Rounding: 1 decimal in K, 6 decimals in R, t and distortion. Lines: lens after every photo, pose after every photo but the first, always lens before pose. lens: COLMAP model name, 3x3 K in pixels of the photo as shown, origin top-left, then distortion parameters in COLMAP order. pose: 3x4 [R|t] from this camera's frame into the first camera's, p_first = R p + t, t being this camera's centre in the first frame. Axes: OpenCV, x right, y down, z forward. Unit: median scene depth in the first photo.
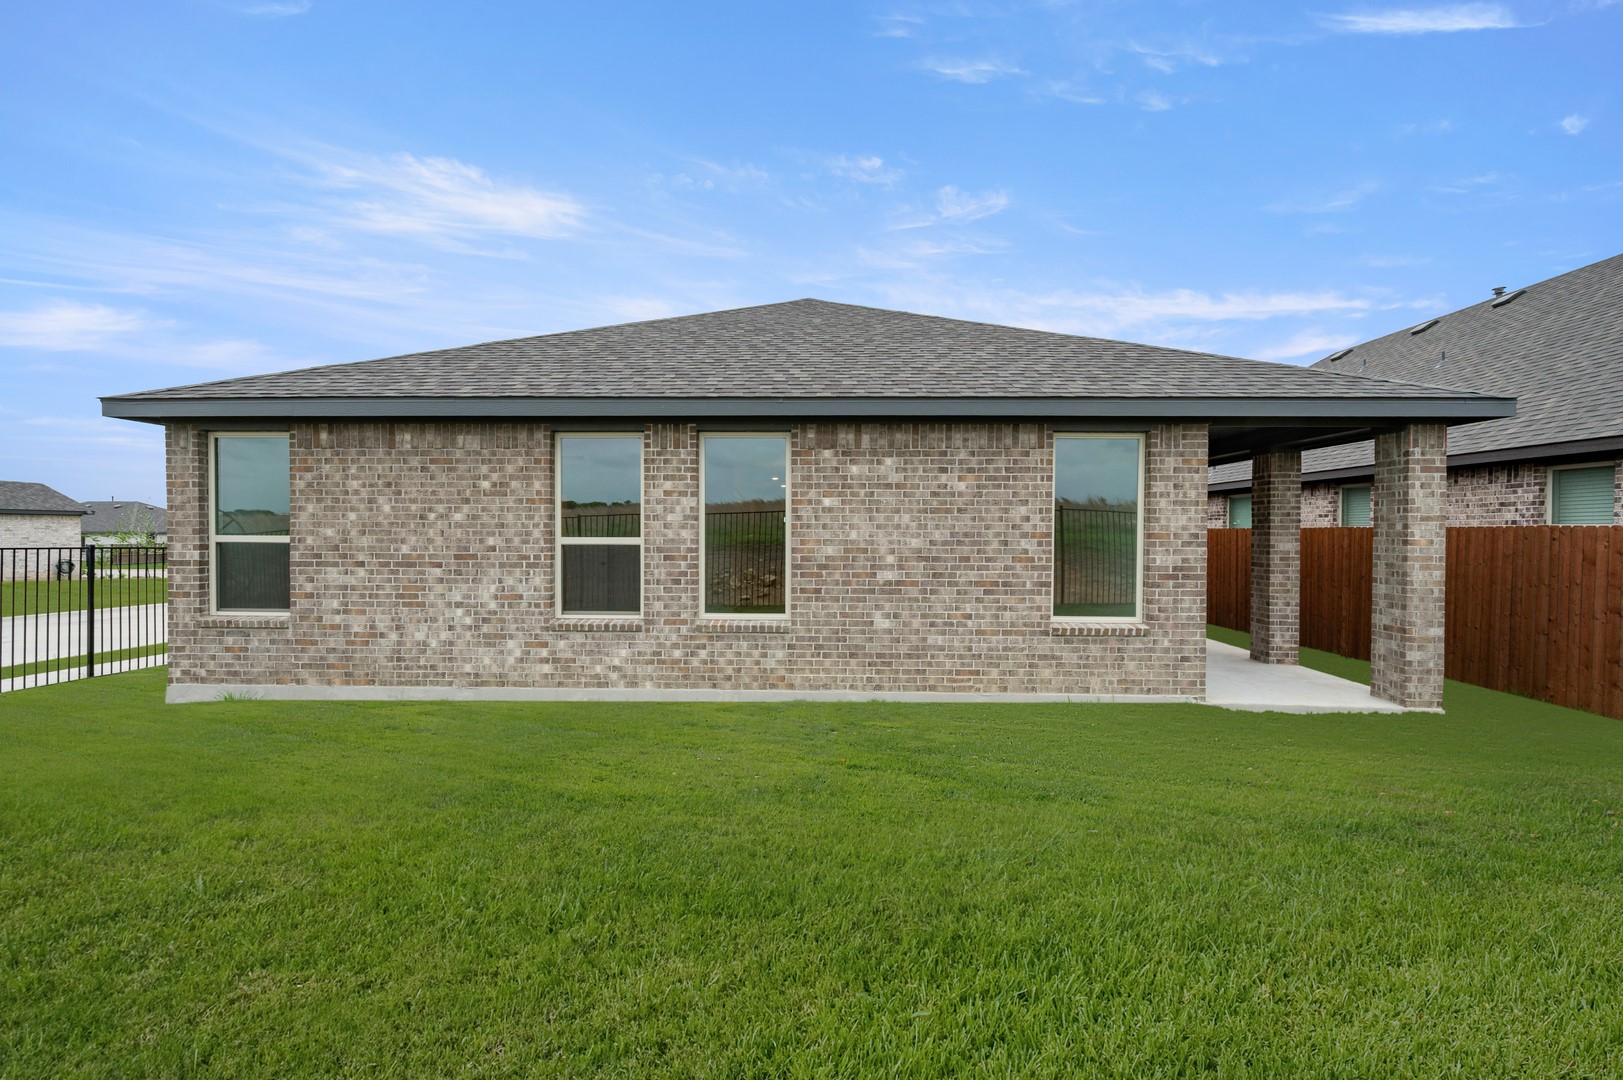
lens RADIAL K [[639.8, 0, 816.4], [0, 639.8, 536.6], [0, 0, 1]] dist [0.001734, 0.000110]
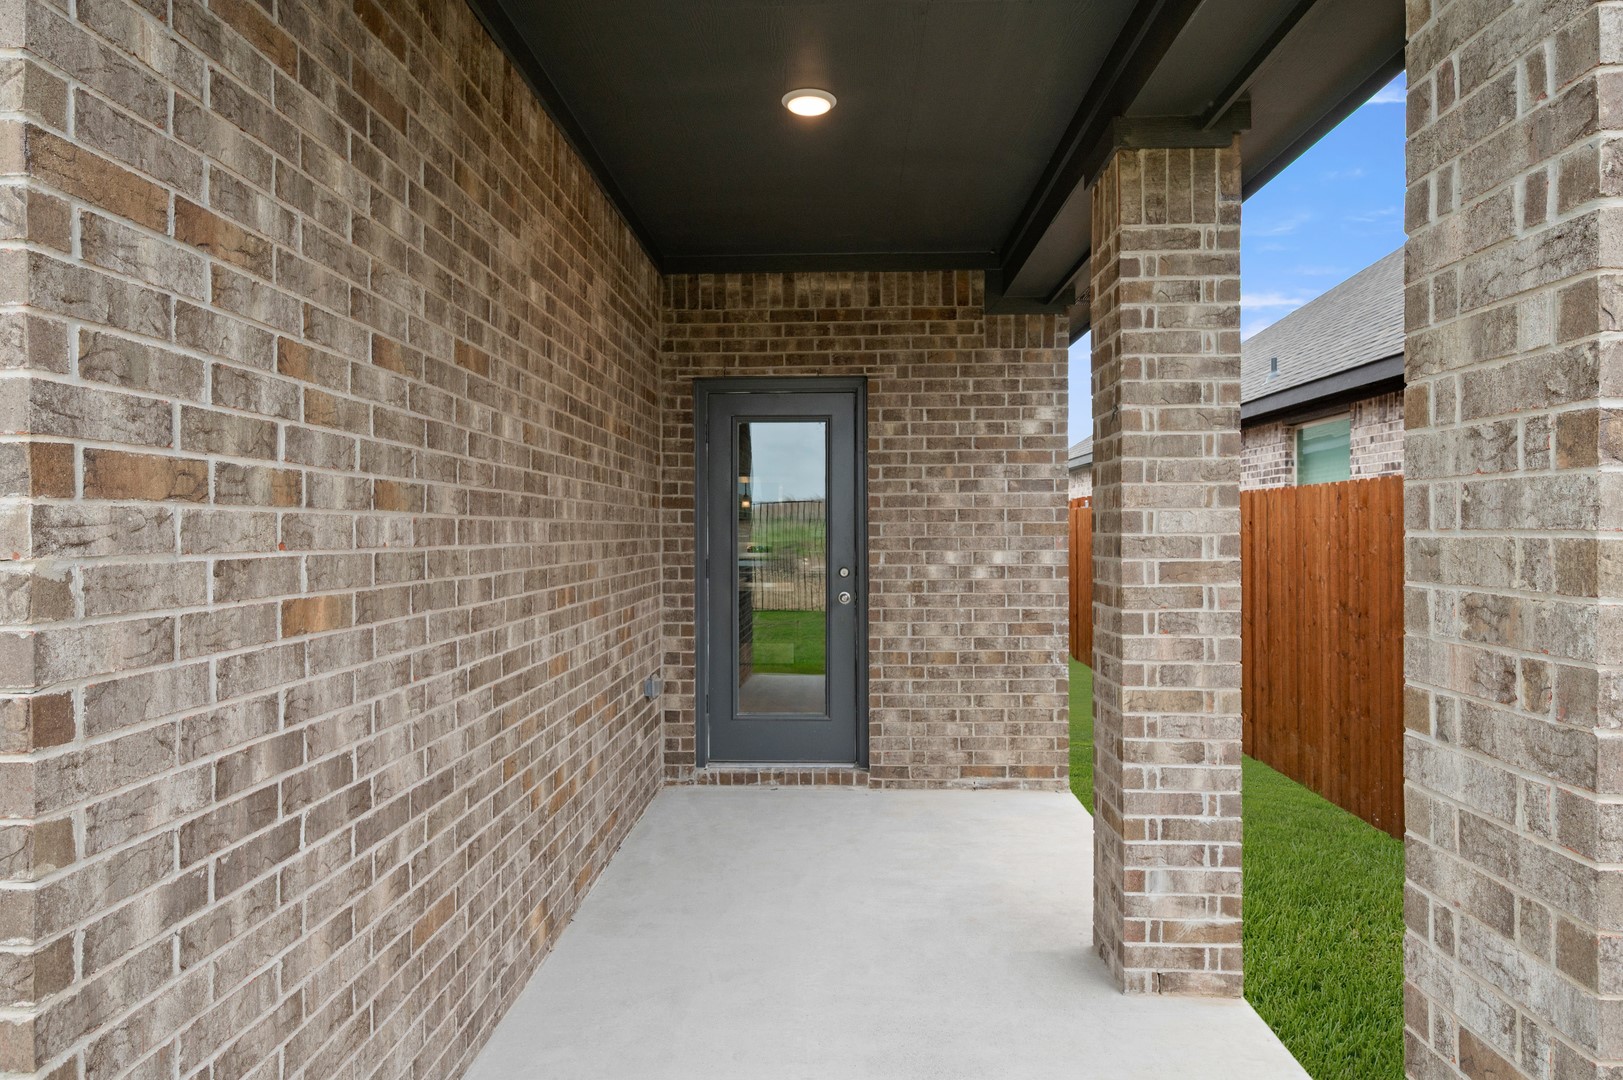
lens RADIAL K [[959.2, 0, 815.5], [0, 959.2, 531.1], [0, 0, 1]] dist [-0.001073, -0.000003]
pose [[0.999876, -0.009358, -0.012679, 0.762766], [0.009239, 0.999913, -0.009440, 0.027169], [0.012766, 0.009321, 0.999875, 0.801769]]
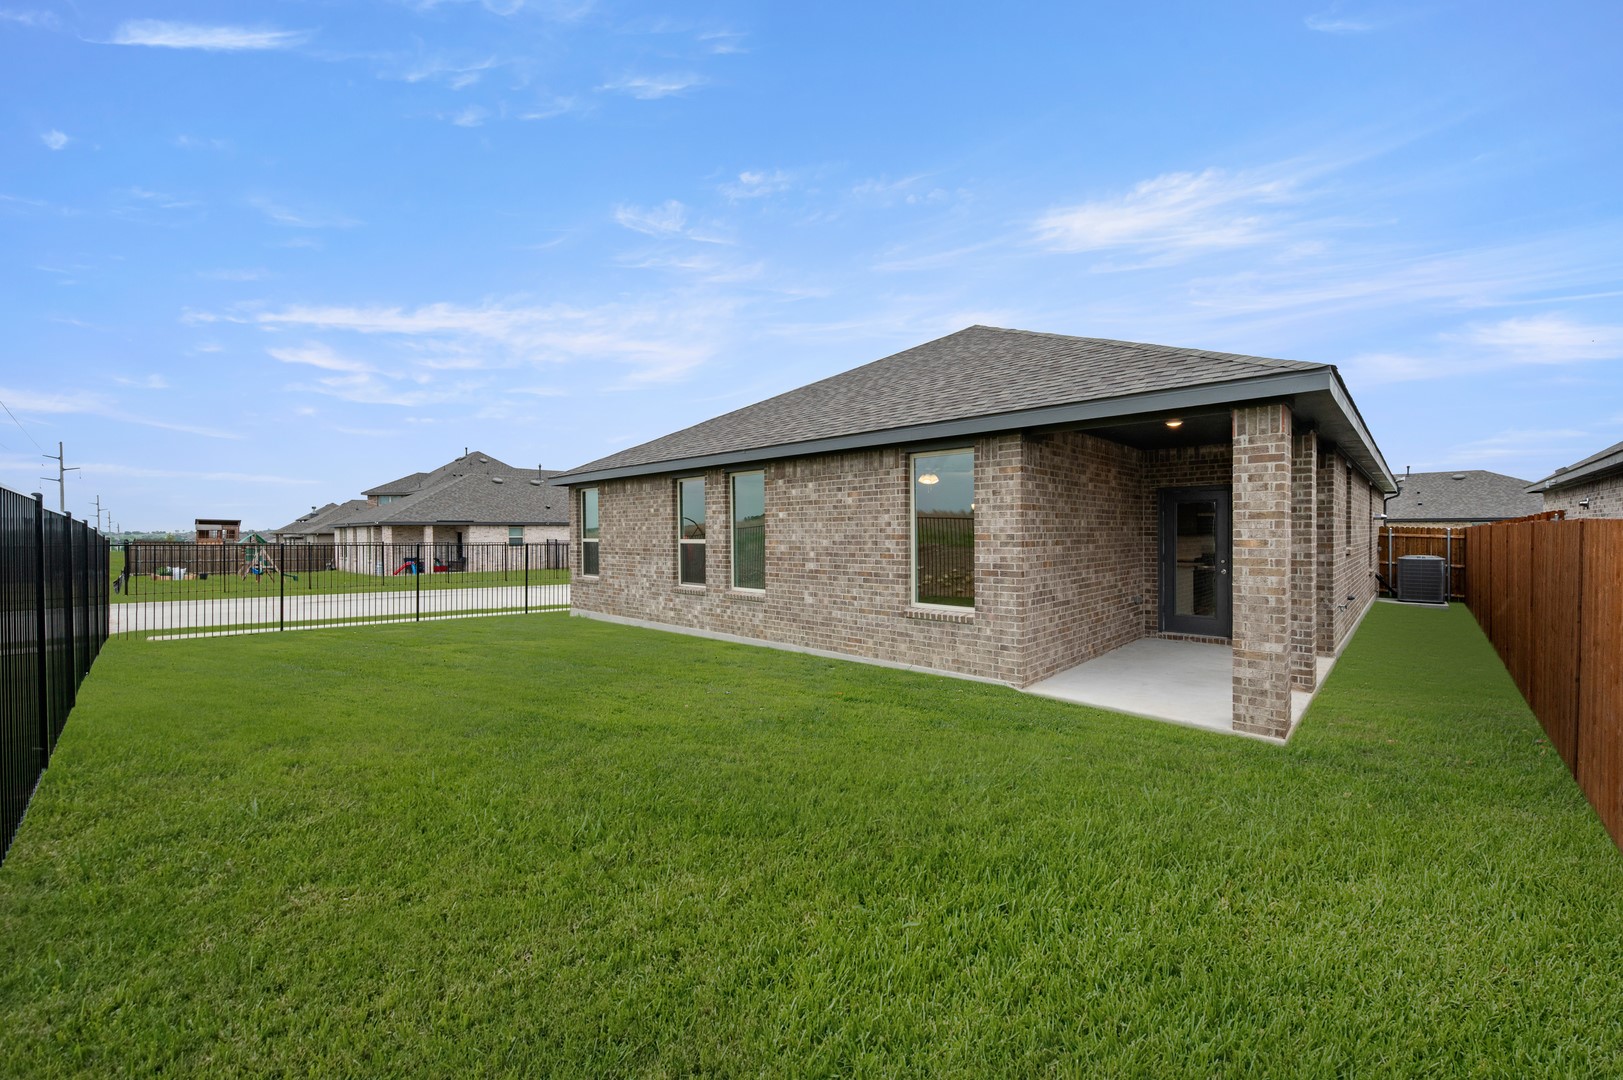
lens RADIAL K [[639.8, 0, 816.4], [0, 639.8, 536.6], [0, 0, 1]] dist [0.001734, 0.000110]
pose [[0.740758, -0.005001, -0.671753, 1.072395], [0.004141, 0.999987, -0.002878, 0.000213], [0.671759, -0.000649, 0.740770, -0.040309]]
